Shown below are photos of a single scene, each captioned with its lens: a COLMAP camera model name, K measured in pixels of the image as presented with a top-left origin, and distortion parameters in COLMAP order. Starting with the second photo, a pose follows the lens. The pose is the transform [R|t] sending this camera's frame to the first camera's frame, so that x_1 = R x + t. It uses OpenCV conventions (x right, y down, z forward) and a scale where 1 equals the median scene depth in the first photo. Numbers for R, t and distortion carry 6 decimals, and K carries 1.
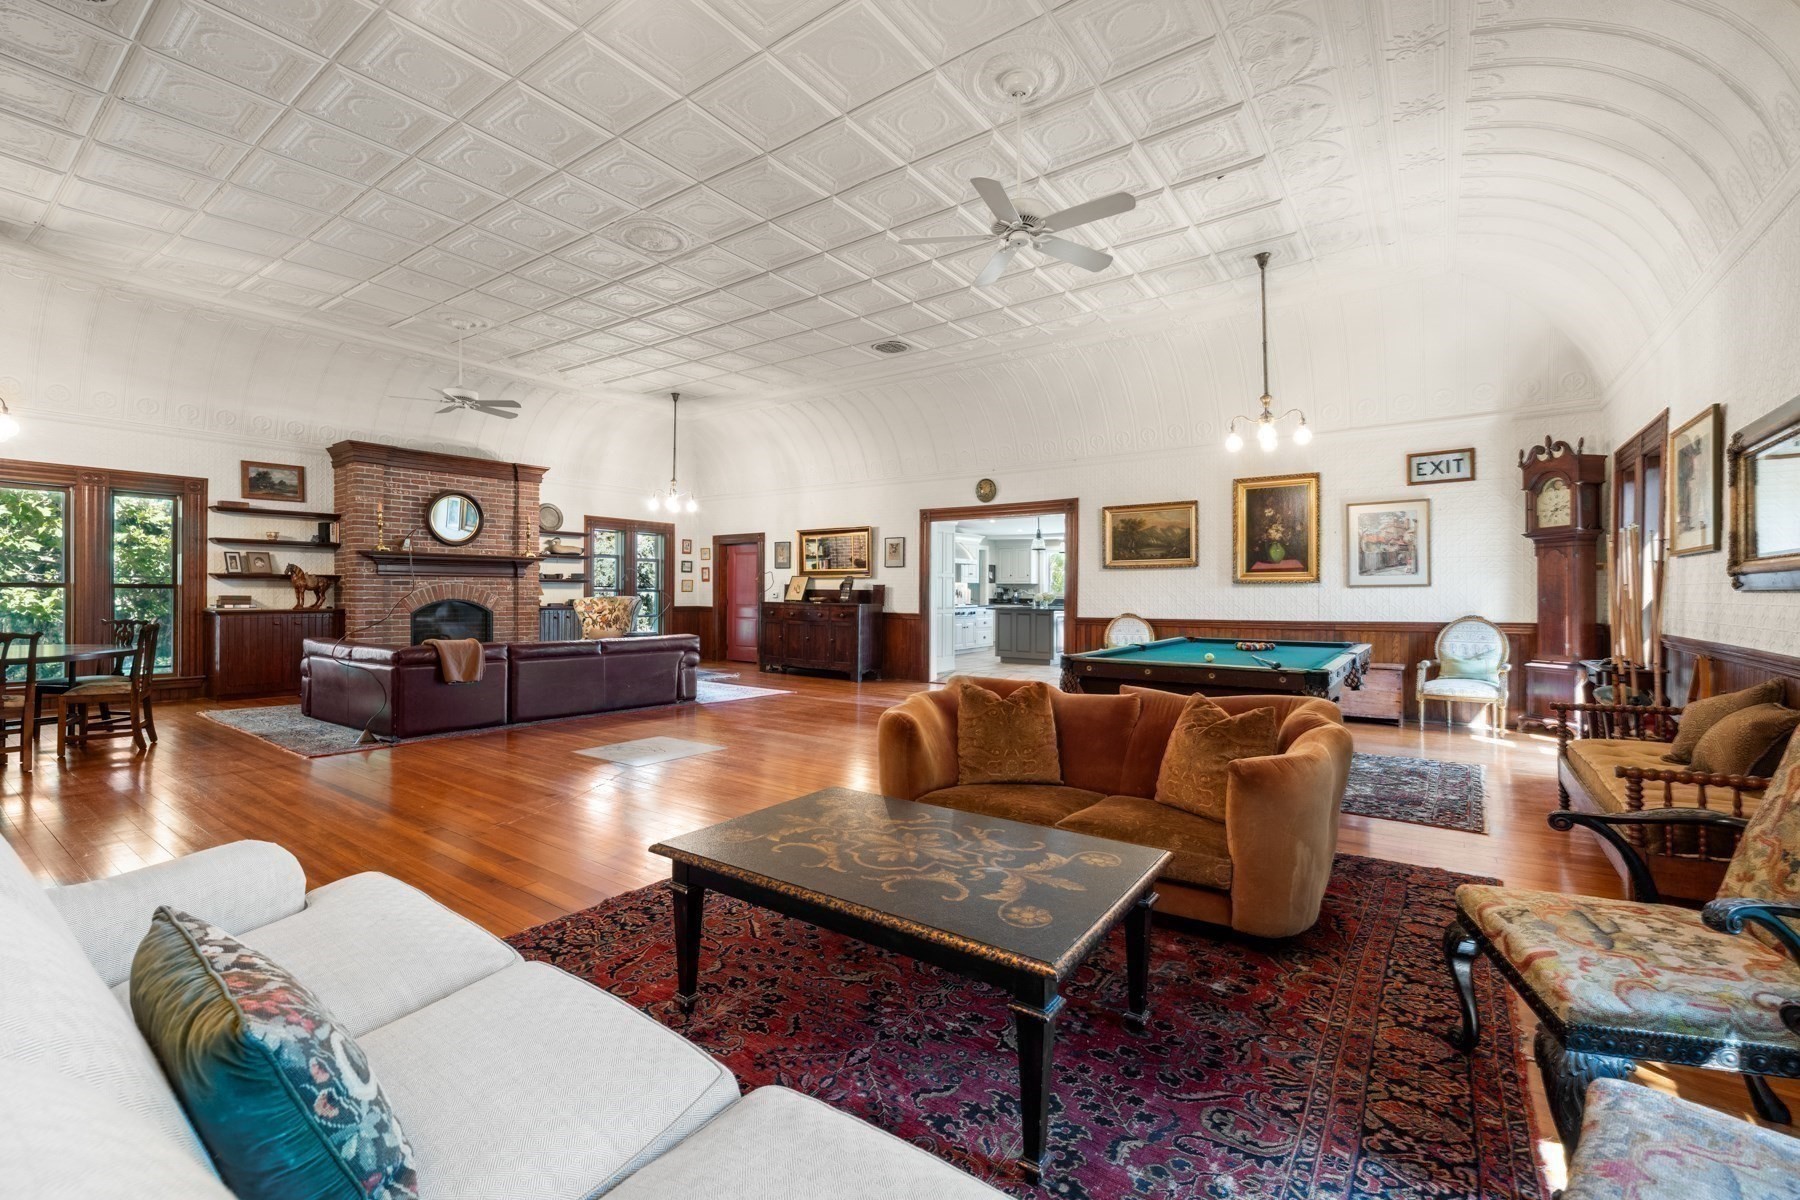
lens RADIAL K [[768.1, 0, 896.7], [0, 768.1, 596.2], [0, 0, 1]] dist [0.001622, -0.000421]
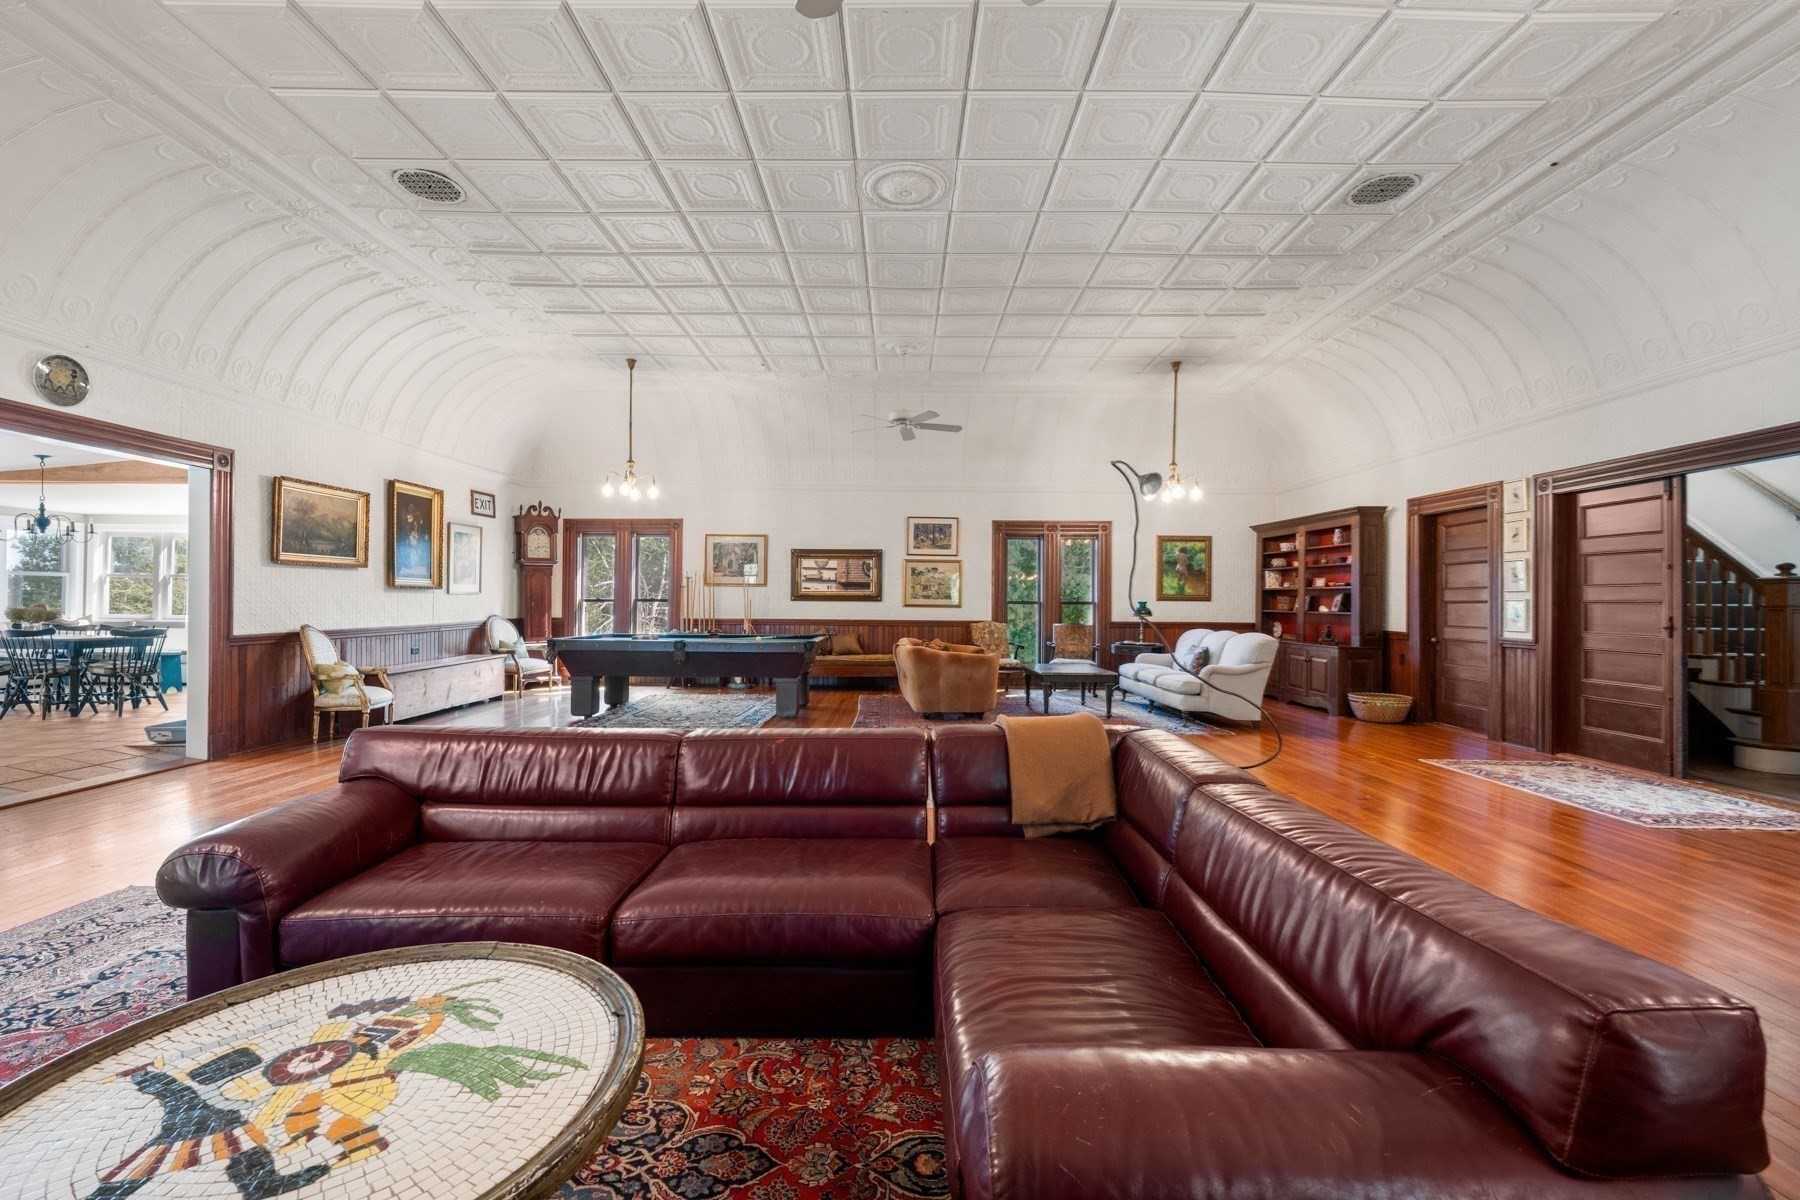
lens RADIAL K [[768.1, 0, 900.3], [0, 768.1, 603.4], [0, 0, 1]] dist [0.001622, -0.000421]
pose [[-0.585676, -0.010310, 0.810480, -0.661335], [-0.009916, 0.999935, 0.005555, -0.008801], [-0.810485, -0.004783, -0.585740, 0.987630]]
